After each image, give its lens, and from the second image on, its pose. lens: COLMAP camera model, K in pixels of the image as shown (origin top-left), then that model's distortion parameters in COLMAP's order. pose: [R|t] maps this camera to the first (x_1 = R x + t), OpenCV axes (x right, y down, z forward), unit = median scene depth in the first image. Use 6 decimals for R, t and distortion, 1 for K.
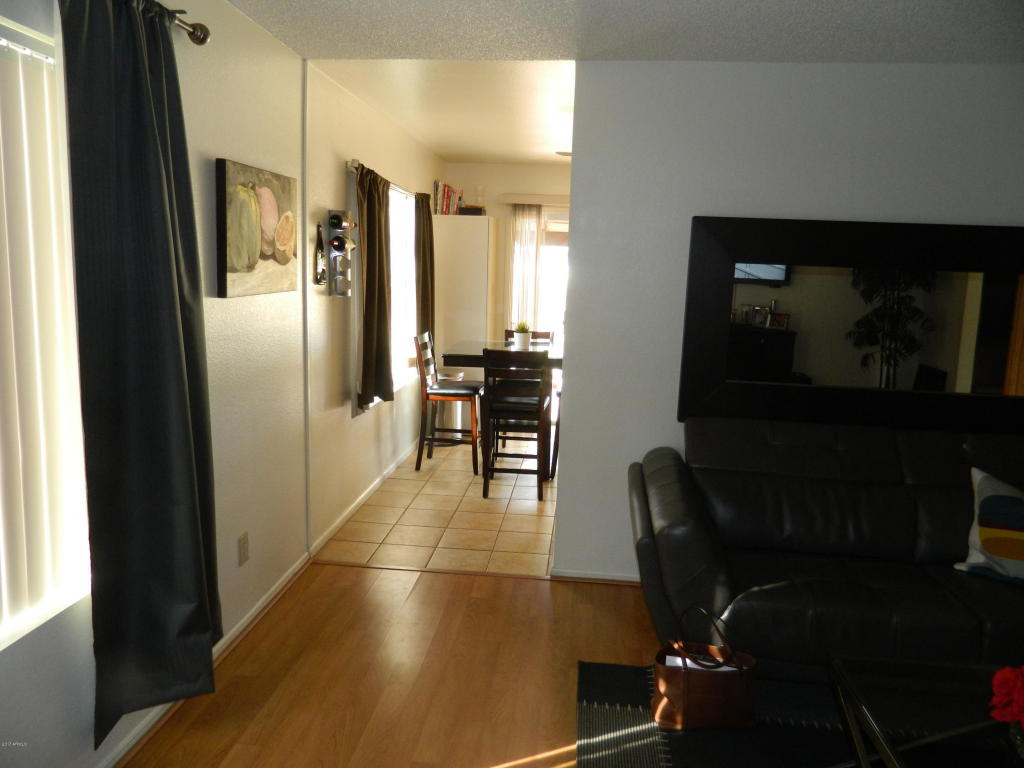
lens RADIAL K [[761.8, 0, 514.0], [0, 761.8, 384.0], [0, 0, 1]] dist [0.010111, -0.008377]
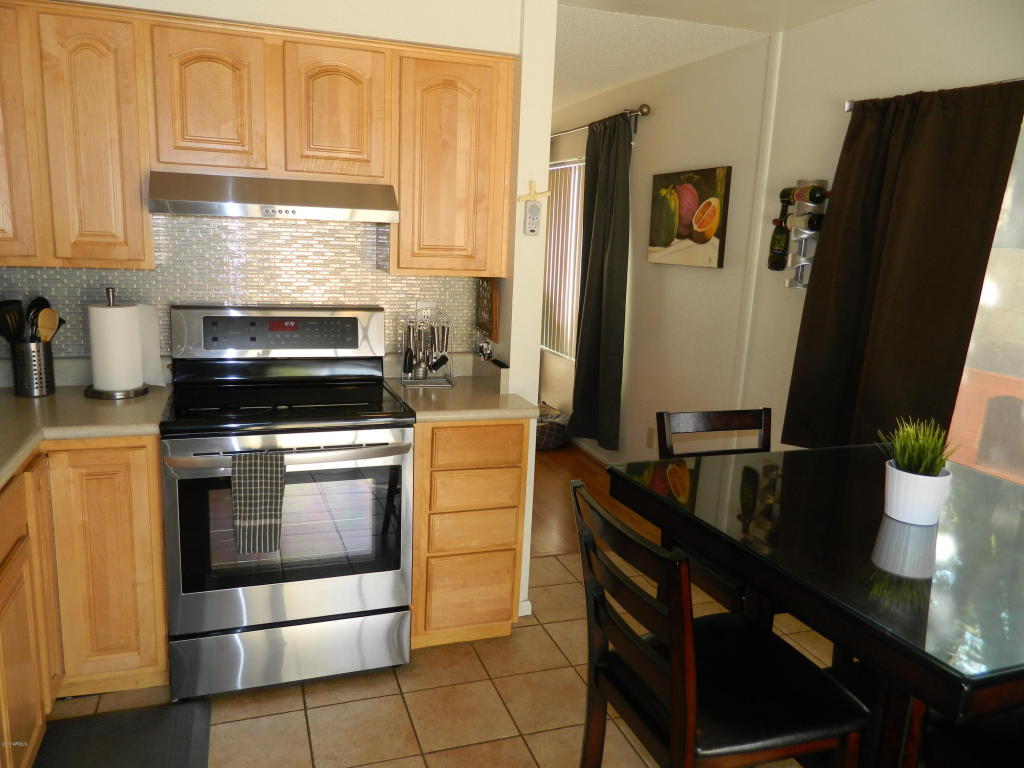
lens RADIAL K [[761.8, 0, 510.9], [0, 761.8, 378.2], [0, 0, 1]] dist [0.010111, -0.008377]
pose [[-0.910479, 0.001417, -0.413552, 0.478031], [-0.141396, 0.938663, 0.314514, -0.301424], [0.388631, 0.344833, -0.854433, 2.039993]]
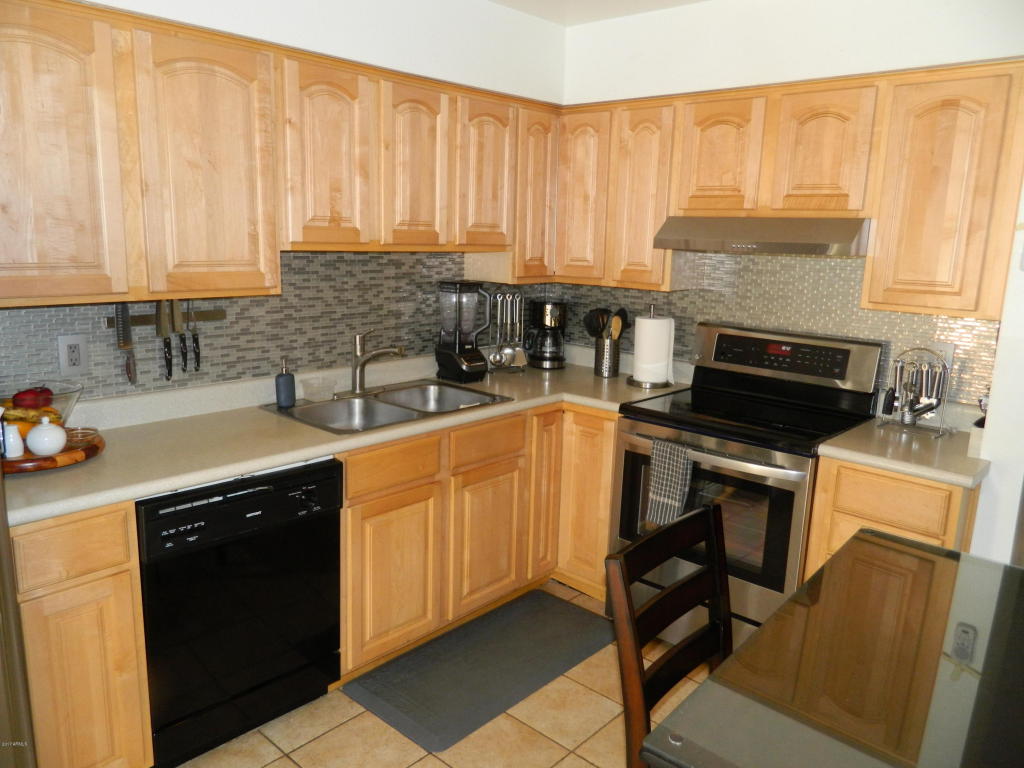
lens RADIAL K [[761.8, 0, 510.0], [0, 761.8, 379.0], [0, 0, 1]] dist [0.010111, -0.008377]
pose [[-0.791672, -0.178257, 0.584363, 0.059202], [0.037187, 0.940655, 0.337322, -0.345430], [-0.609813, 0.288779, -0.738061, 2.092398]]
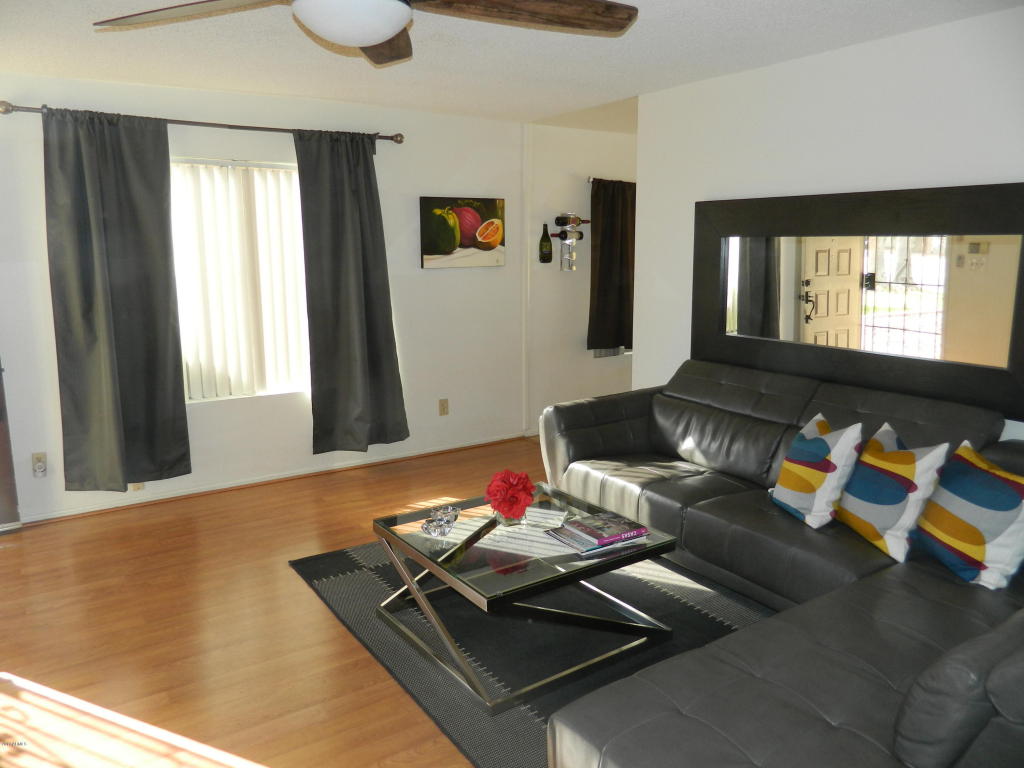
lens RADIAL K [[761.8, 0, 510.0], [0, 761.8, 386.6], [0, 0, 1]] dist [0.010111, -0.008377]
pose [[0.632665, 0.103074, -0.767535, 1.115152], [-0.097489, 0.993819, 0.053104, 0.054337], [0.768265, 0.041229, 0.638803, -0.046395]]
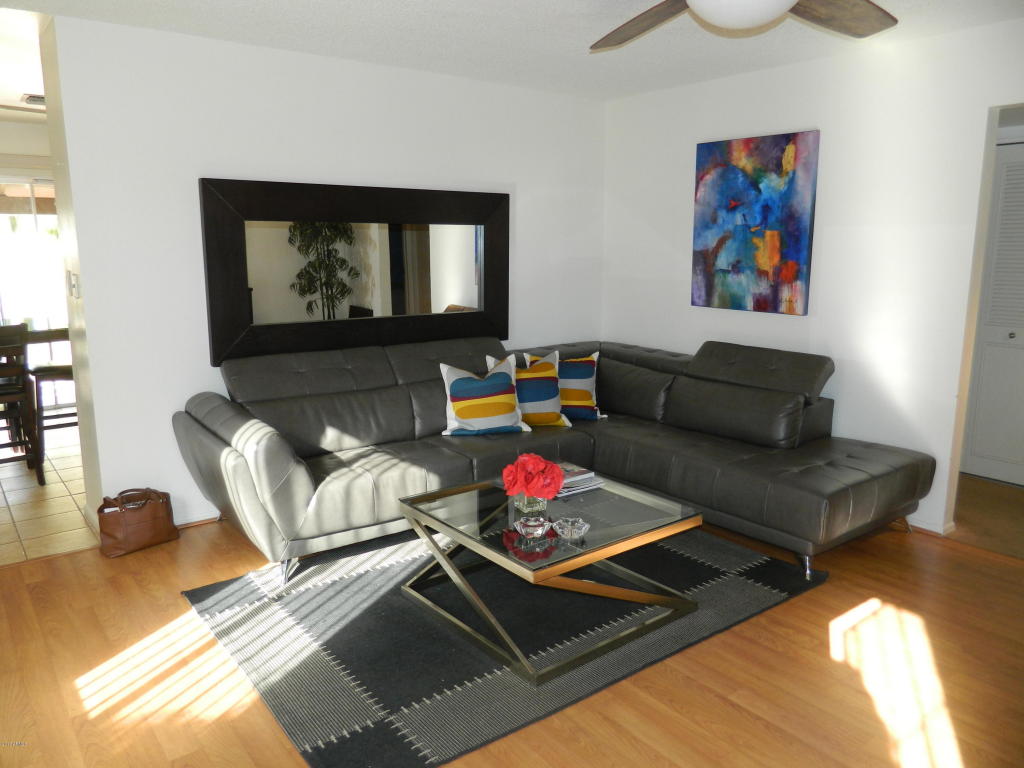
lens RADIAL K [[761.8, 0, 506.4], [0, 761.8, 381.3], [0, 0, 1]] dist [0.010111, -0.008377]
pose [[0.734443, -0.163848, 0.658595, -0.226137], [0.135116, 0.986294, 0.094697, 0.024773], [-0.665084, 0.019438, 0.746516, -0.117456]]
